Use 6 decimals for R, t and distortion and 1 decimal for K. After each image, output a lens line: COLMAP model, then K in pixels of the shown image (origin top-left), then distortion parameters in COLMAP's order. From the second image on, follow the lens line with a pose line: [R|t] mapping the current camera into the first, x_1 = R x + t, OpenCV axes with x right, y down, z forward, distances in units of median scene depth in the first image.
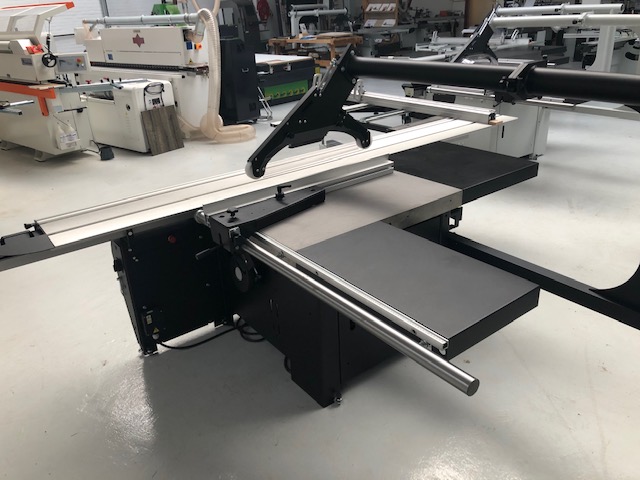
lens RADIAL K [[527.5, 0, 317.3], [0, 527.5, 229.2], [0, 0, 1]] dist [0.020513, -0.008354]
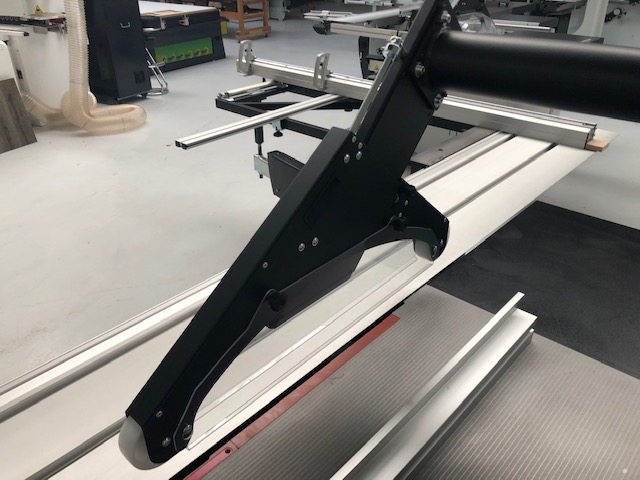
lens RADIAL K [[536.4, 0, 318.3], [0, 536.4, 227.4], [0, 0, 1]] dist [0.013400, 0.005597]
pose [[0.982450, -0.046582, 0.180616, -0.027873], [0.033028, 0.996458, 0.077339, -0.085082], [-0.183578, -0.070016, 0.980508, 0.247776]]
